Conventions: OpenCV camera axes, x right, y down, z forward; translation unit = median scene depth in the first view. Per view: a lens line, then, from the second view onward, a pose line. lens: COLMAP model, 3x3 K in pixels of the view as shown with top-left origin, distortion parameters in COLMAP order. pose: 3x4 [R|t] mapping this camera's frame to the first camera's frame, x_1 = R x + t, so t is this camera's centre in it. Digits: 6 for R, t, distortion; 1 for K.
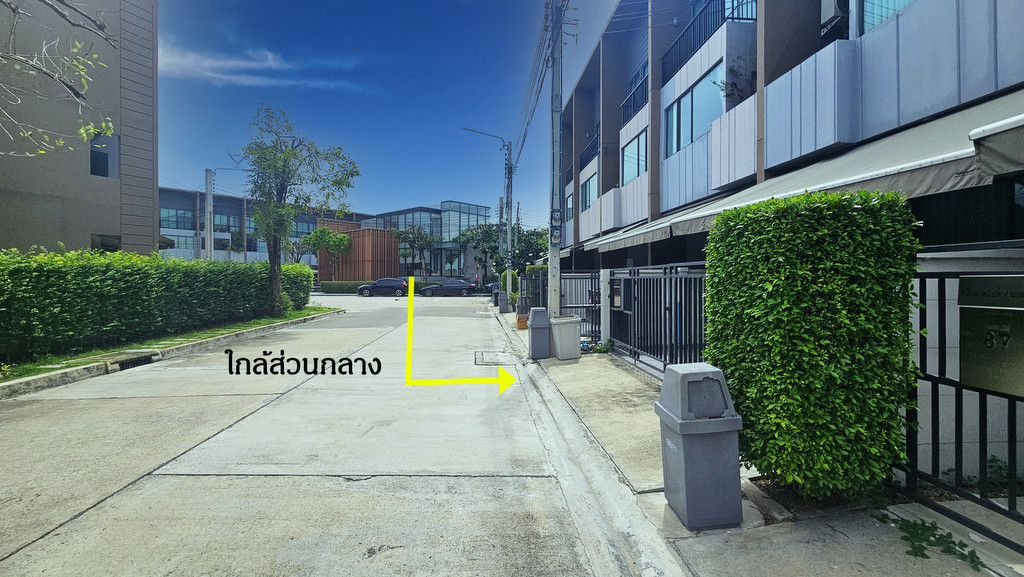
lens RADIAL K [[422.6, 0, 512.4], [0, 422.6, 281.9], [0, 0, 1]] dist [-0.001829, 0.000641]
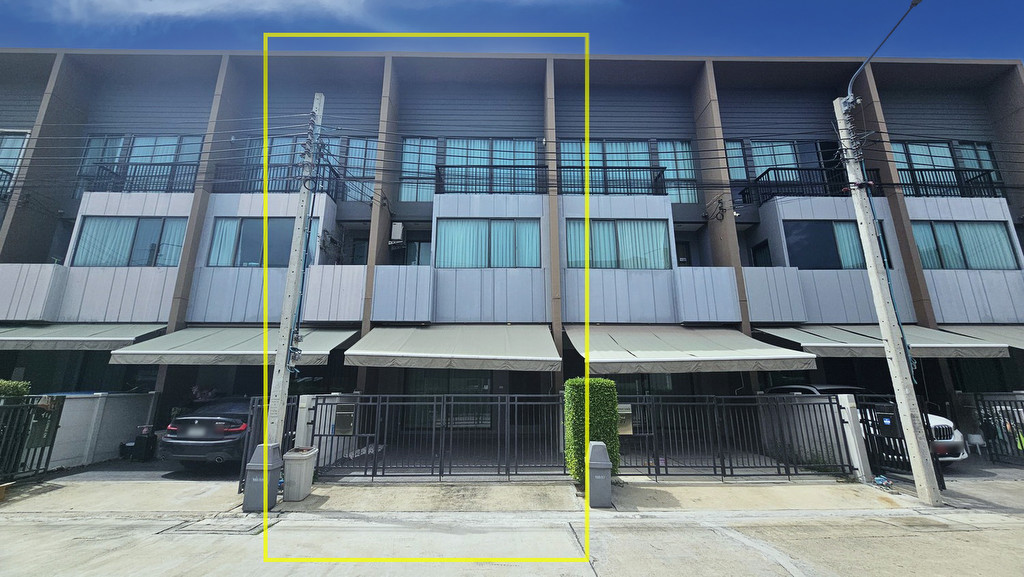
lens RADIAL K [[422.6, 0, 512.2], [0, 422.6, 283.4], [0, 0, 1]] dist [-0.001829, 0.000641]
pose [[0.046139, 0.244990, 0.968427, -1.383532], [0.006424, 0.969367, -0.245534, -0.066090], [-0.998914, 0.017550, 0.043152, 0.822205]]
